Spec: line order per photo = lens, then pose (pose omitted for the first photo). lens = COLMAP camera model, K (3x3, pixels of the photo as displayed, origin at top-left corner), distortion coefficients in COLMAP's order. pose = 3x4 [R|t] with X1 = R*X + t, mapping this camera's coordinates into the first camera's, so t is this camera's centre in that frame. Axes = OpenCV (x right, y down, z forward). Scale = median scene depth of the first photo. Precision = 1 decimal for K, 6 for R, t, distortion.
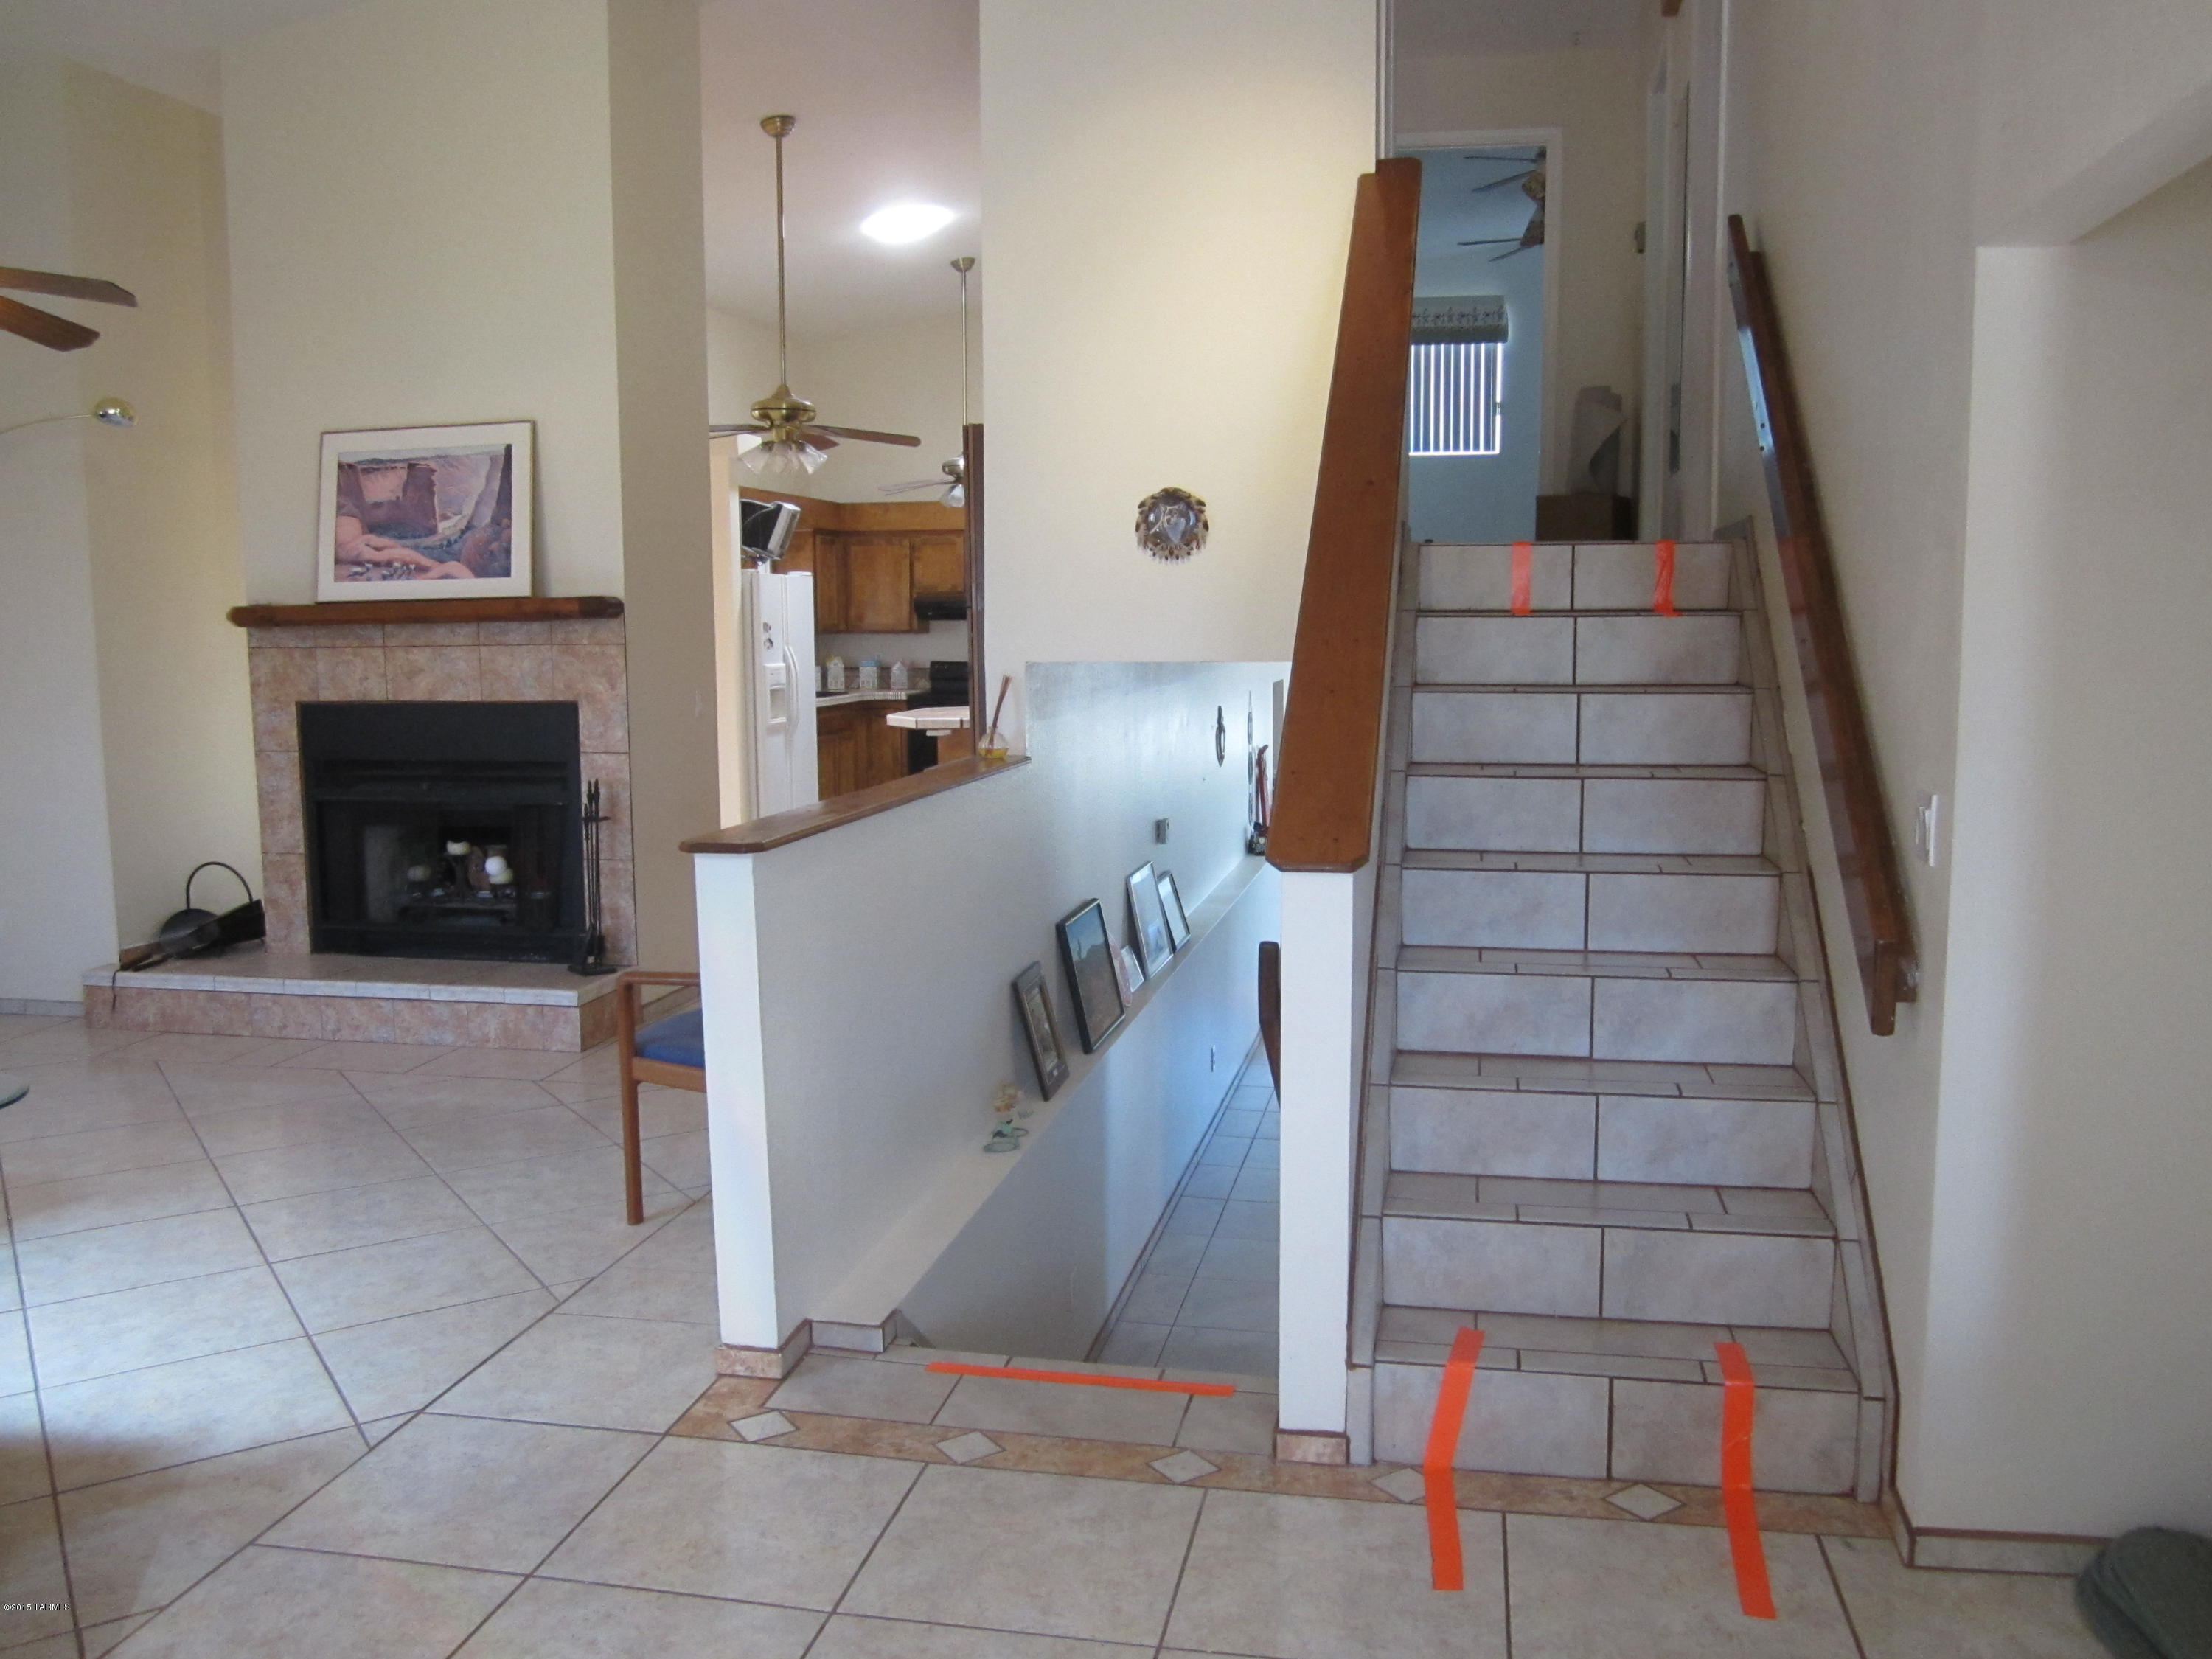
lens RADIAL K [[1836.5, 0, 1106.9], [0, 1836.5, 835.4], [0, 0, 1]] dist [-0.047915, 0.023261]
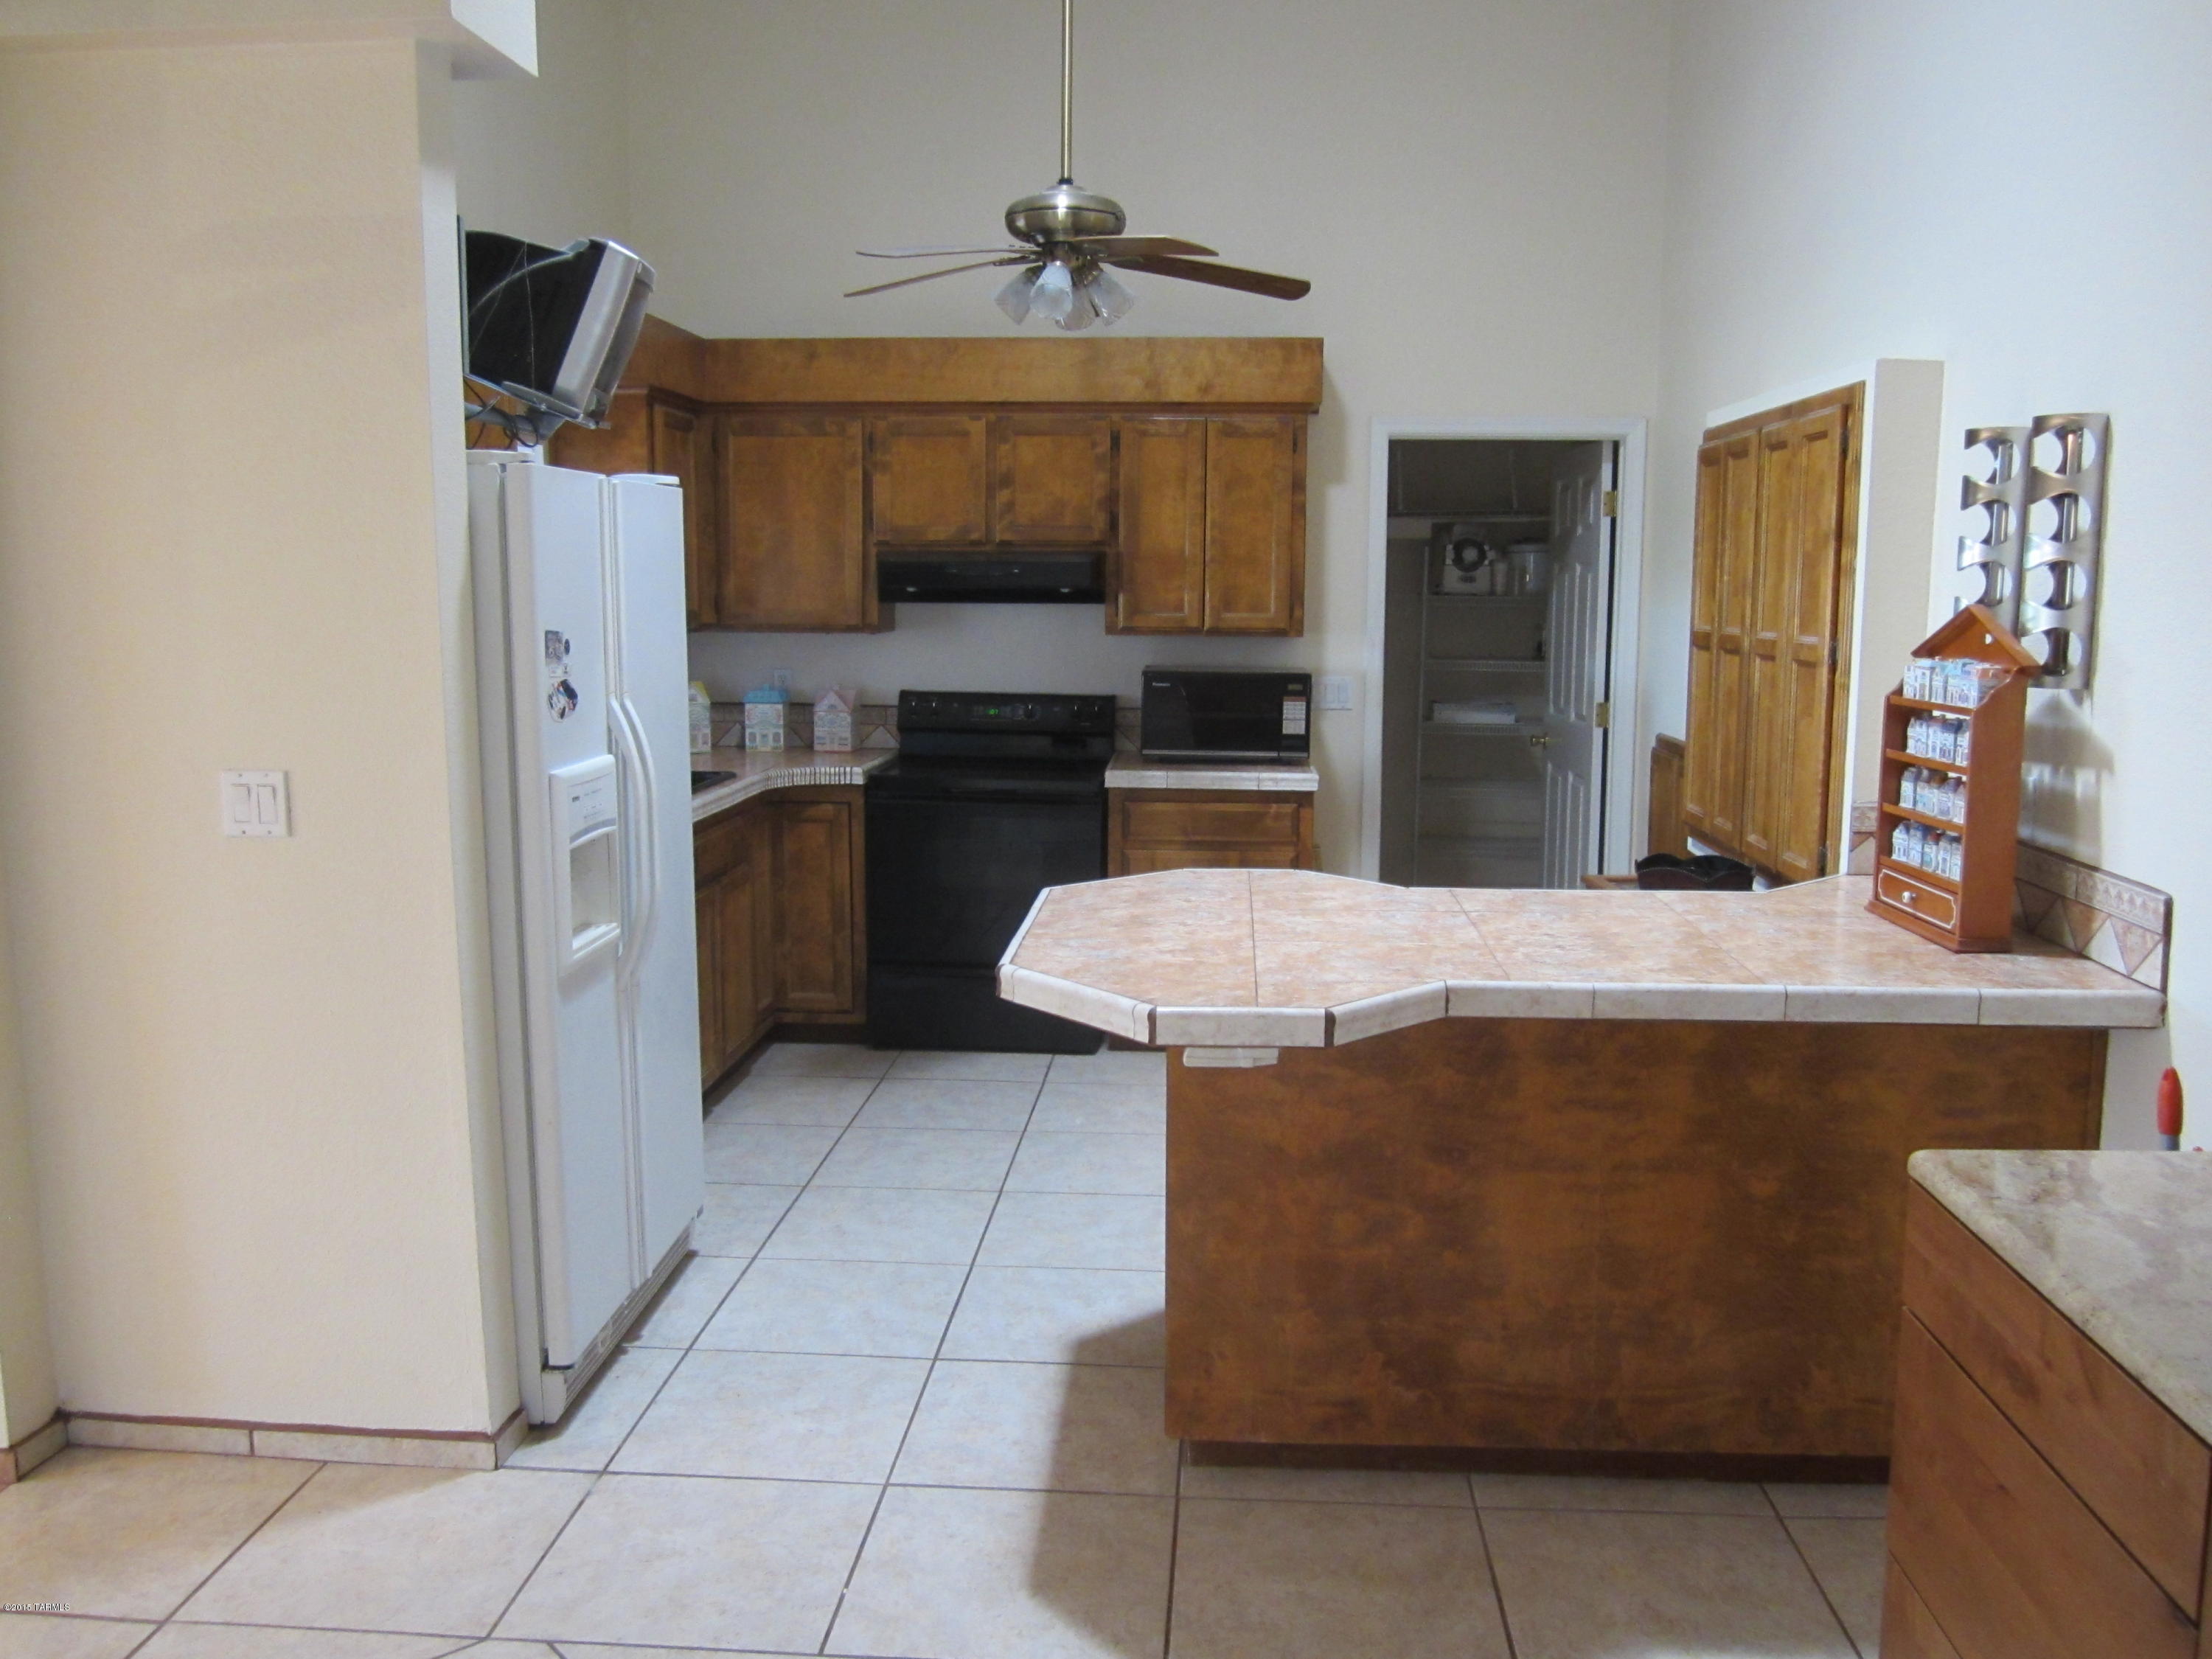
lens RADIAL K [[1836.5, 0, 1116.7], [0, 1836.5, 826.0], [0, 0, 1]] dist [-0.047915, 0.023261]
pose [[0.991026, -0.009063, 0.133363, -0.215530], [0.006984, 0.999847, 0.016047, -0.140815], [-0.133488, -0.014972, 0.990937, 1.104273]]
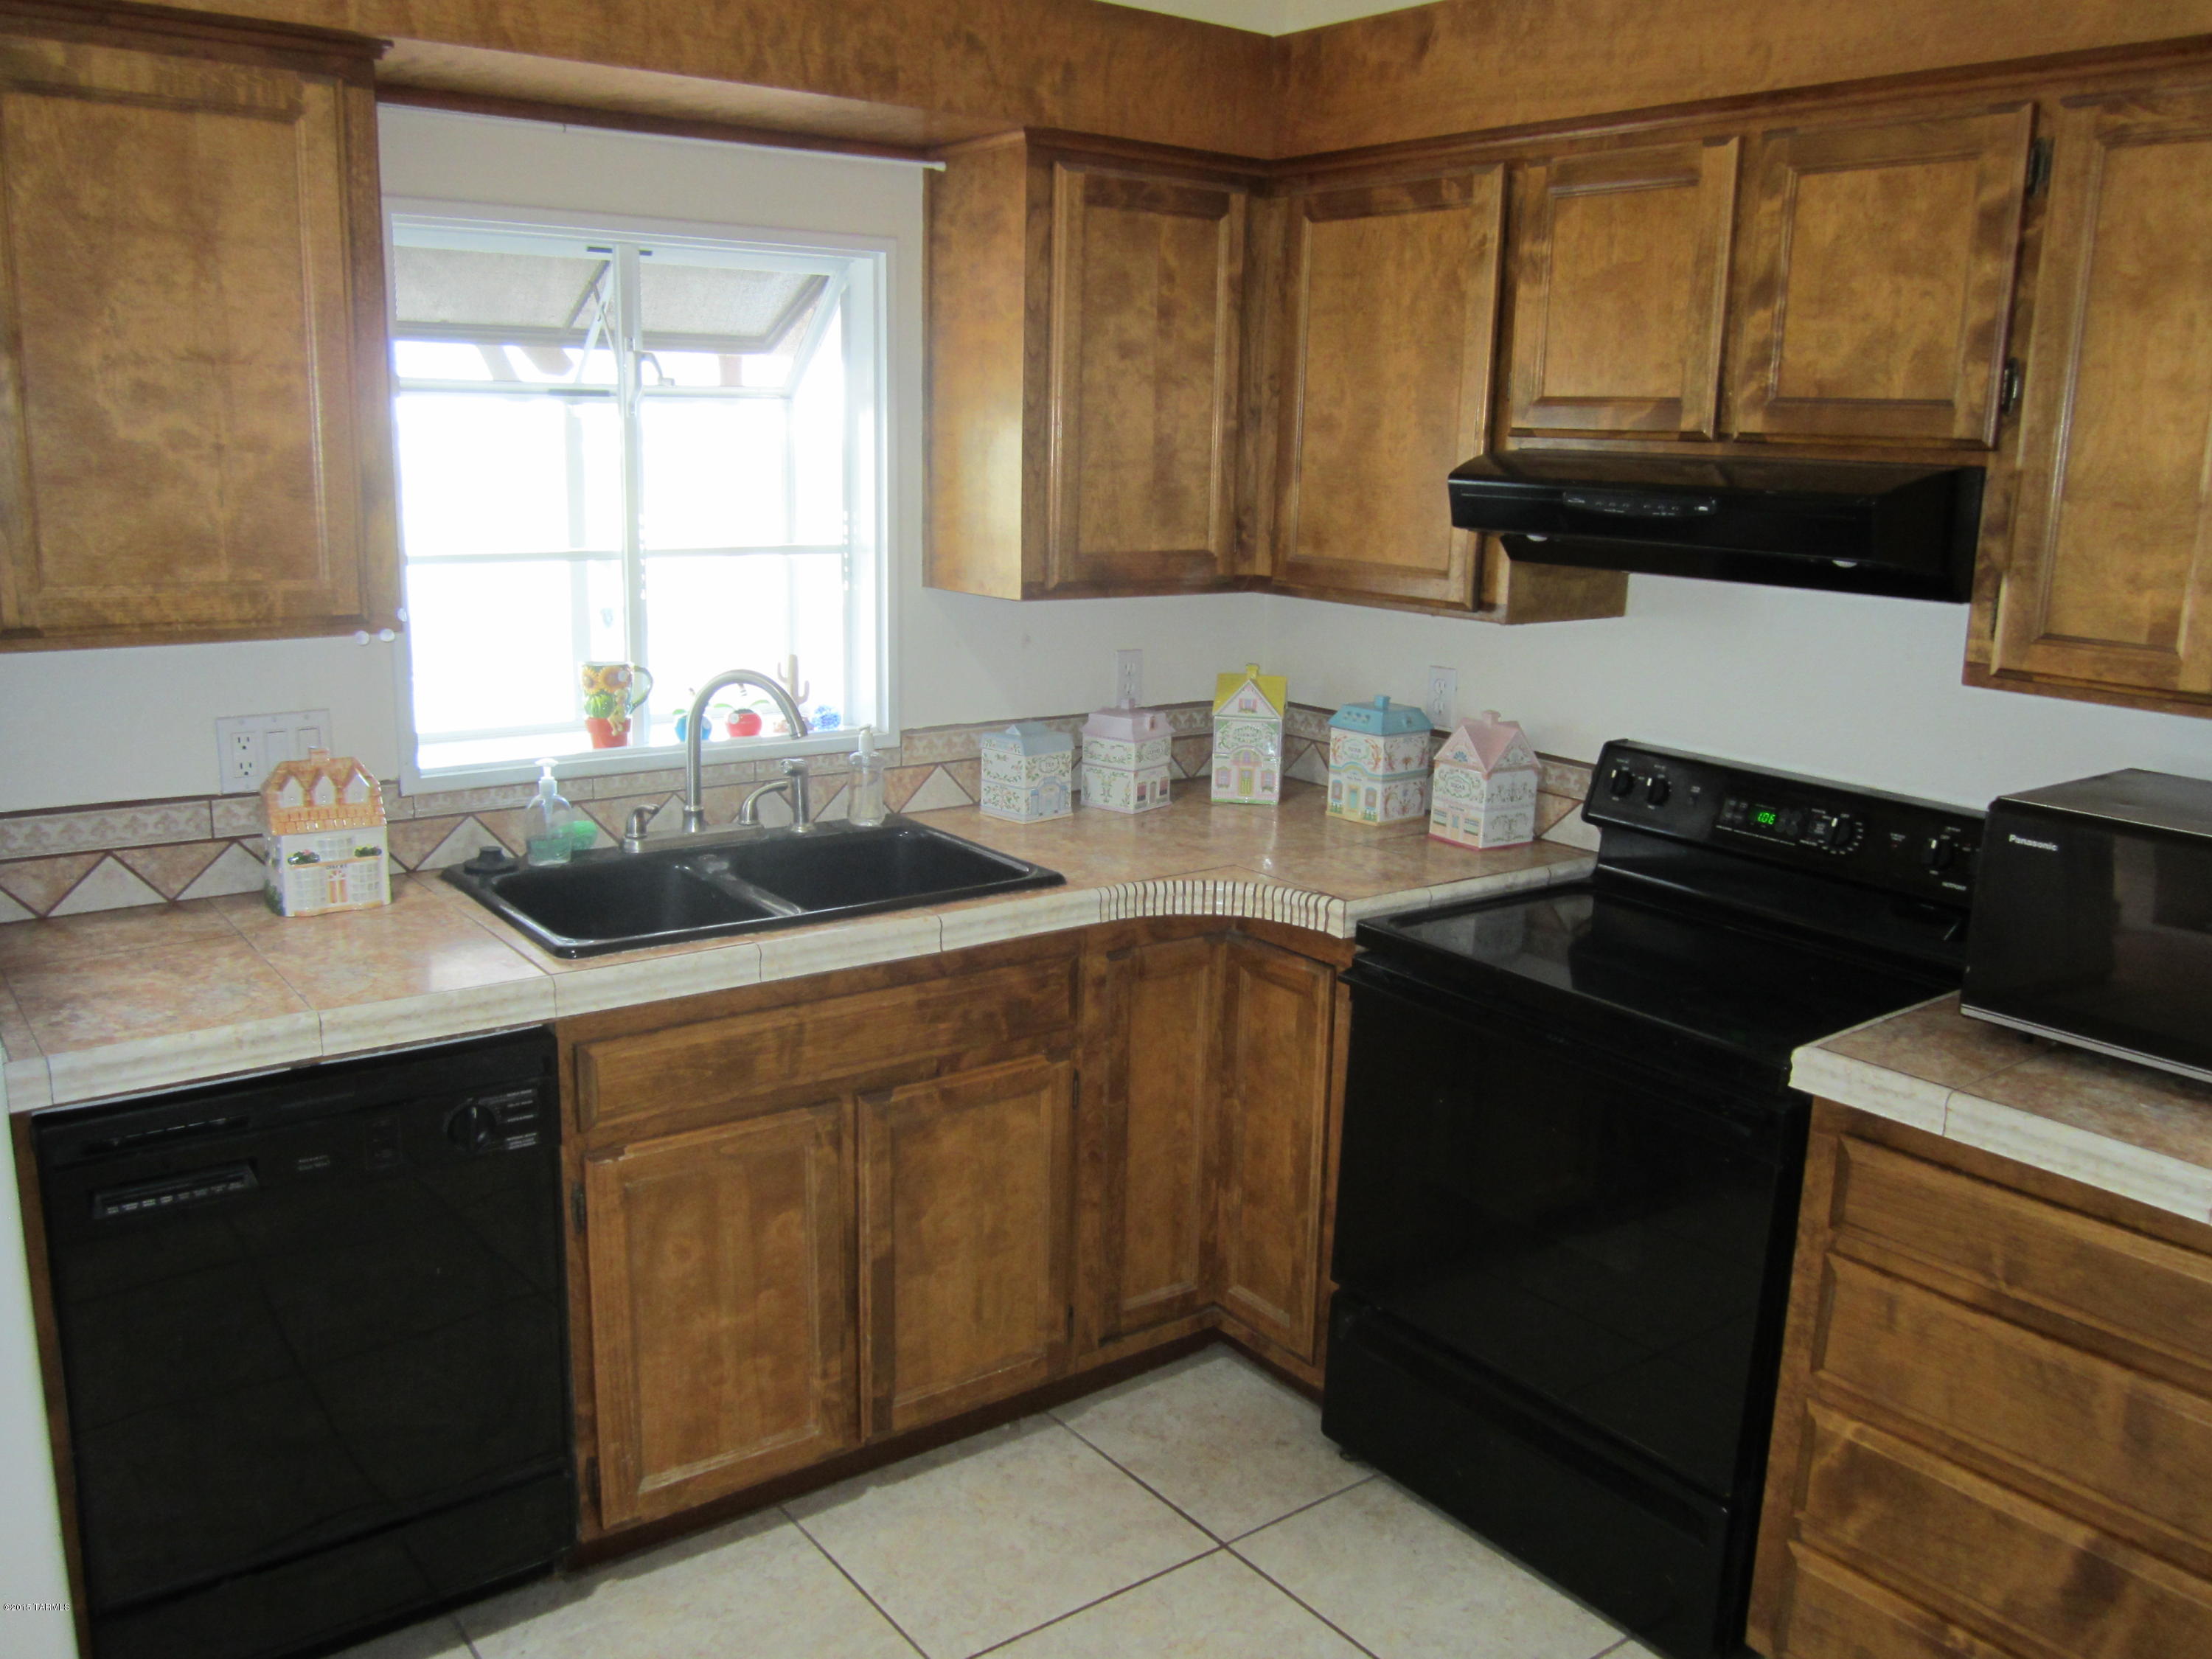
lens RADIAL K [[1836.5, 0, 1104.1], [0, 1836.5, 826.1], [0, 0, 1]] dist [-0.047915, 0.023261]
pose [[0.747588, 0.163286, -0.643778, 0.009169], [-0.107833, 0.986287, 0.124938, -0.220197], [0.655351, -0.023982, 0.754944, 1.637304]]
